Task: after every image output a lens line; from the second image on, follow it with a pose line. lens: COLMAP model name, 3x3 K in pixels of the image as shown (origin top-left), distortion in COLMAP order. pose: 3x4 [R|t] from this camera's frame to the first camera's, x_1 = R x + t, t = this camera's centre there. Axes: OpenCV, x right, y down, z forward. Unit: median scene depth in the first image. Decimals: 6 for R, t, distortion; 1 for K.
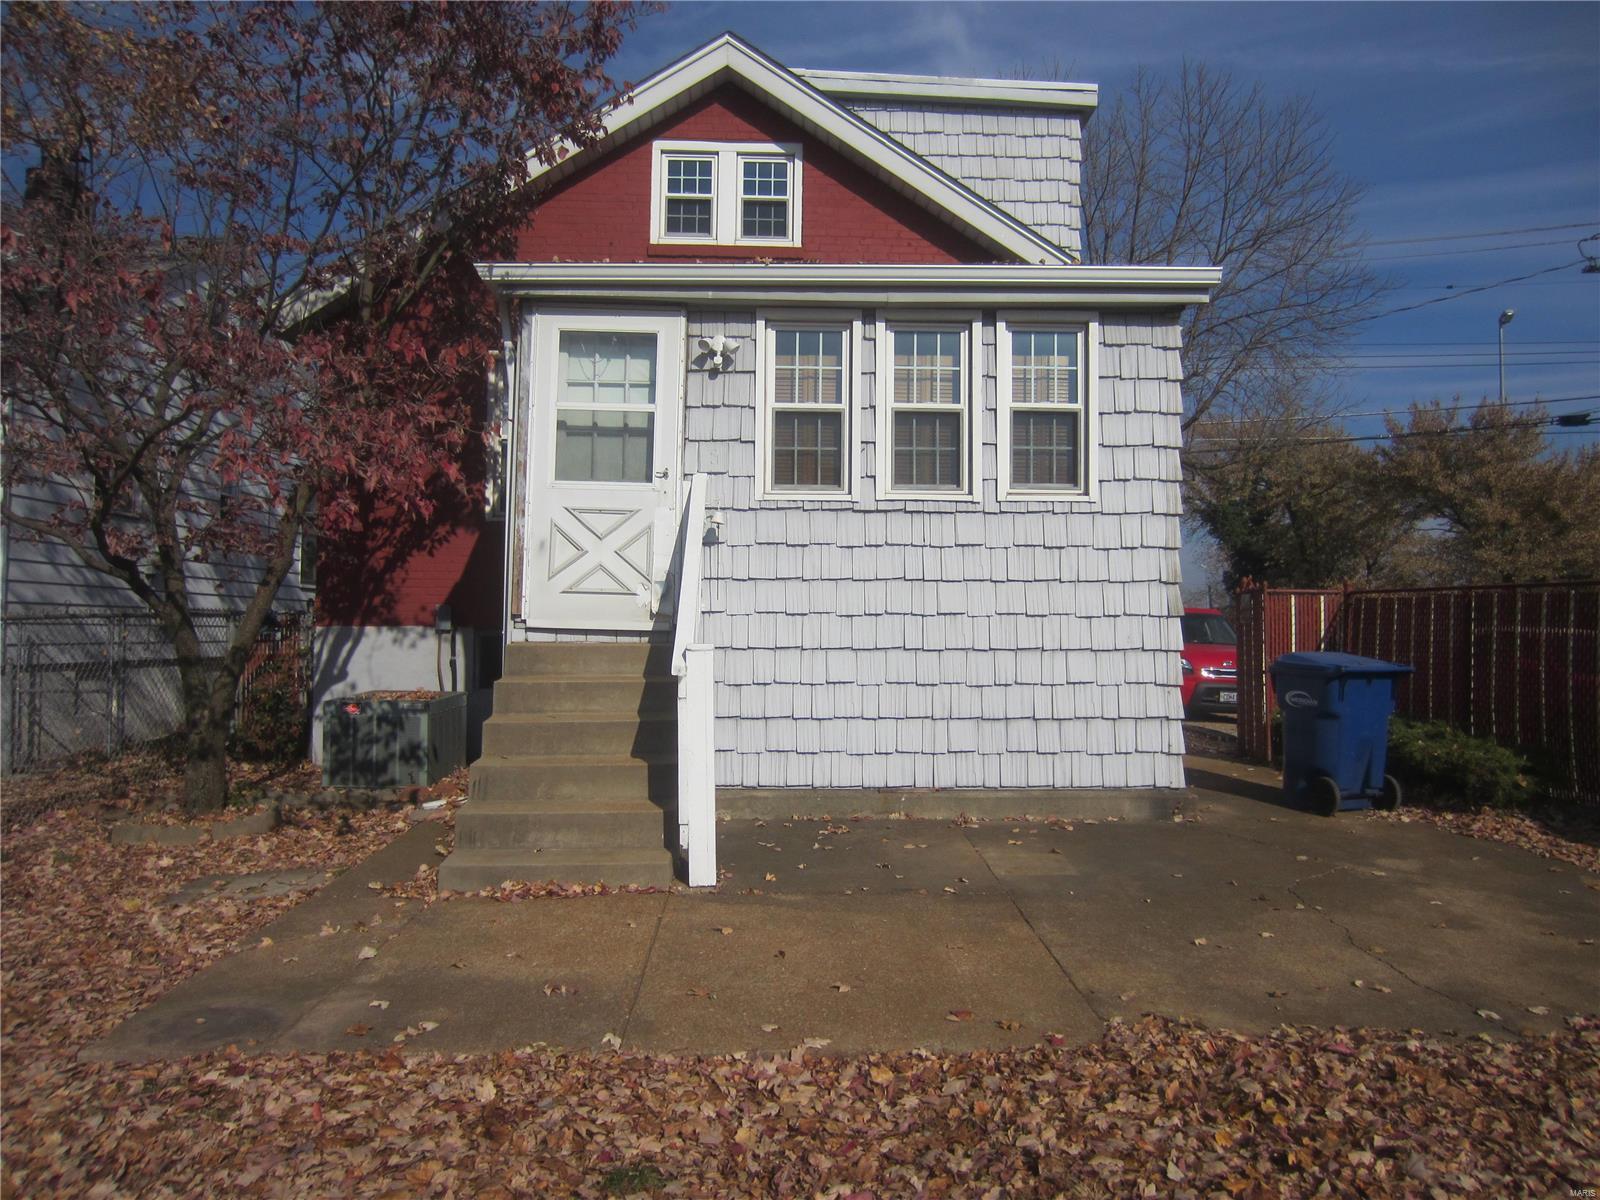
lens RADIAL K [[1133.7, 0, 791.7], [0, 1133.7, 602.7], [0, 0, 1]] dist [-0.024185, -0.004538]
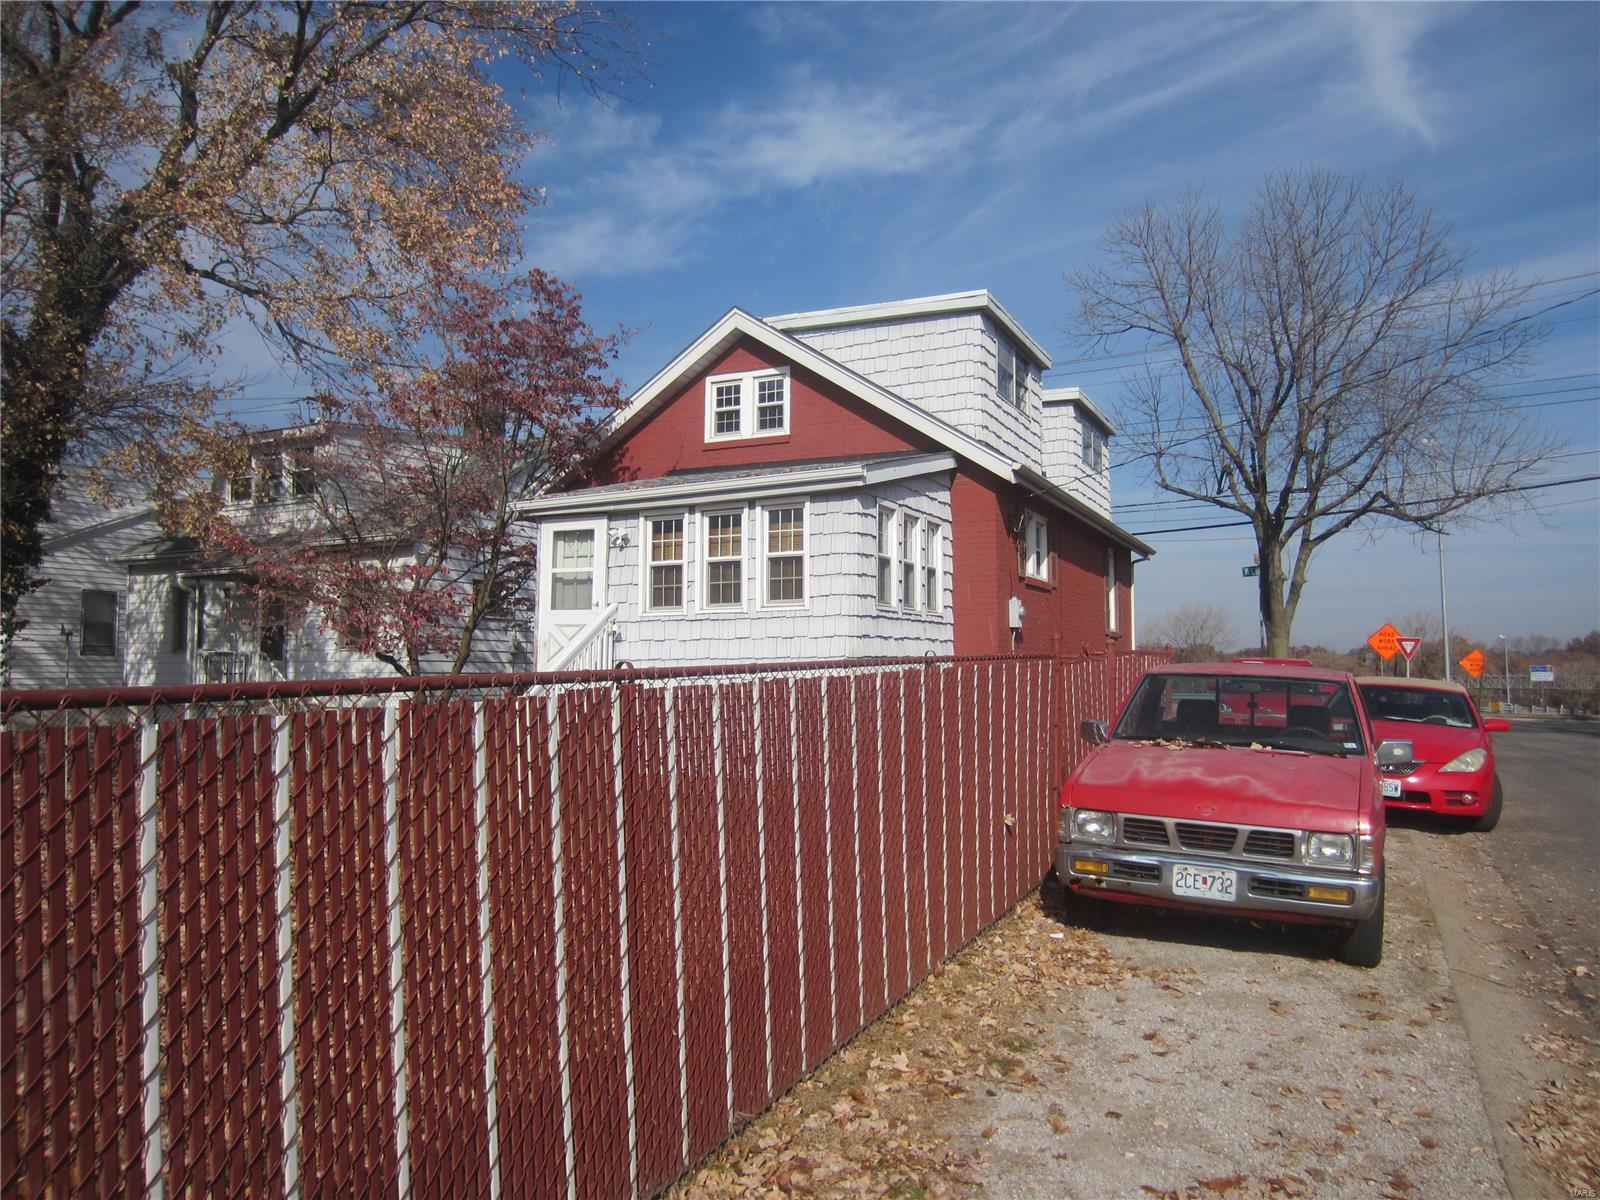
lens RADIAL K [[1133.7, 0, 801.5], [0, 1133.7, 605.0], [0, 0, 1]] dist [-0.024185, -0.004538]
pose [[0.882284, -0.038751, -0.469120, 1.035595], [0.020505, 0.998824, -0.043941, -0.022855], [0.470271, 0.029149, 0.882041, -0.474370]]
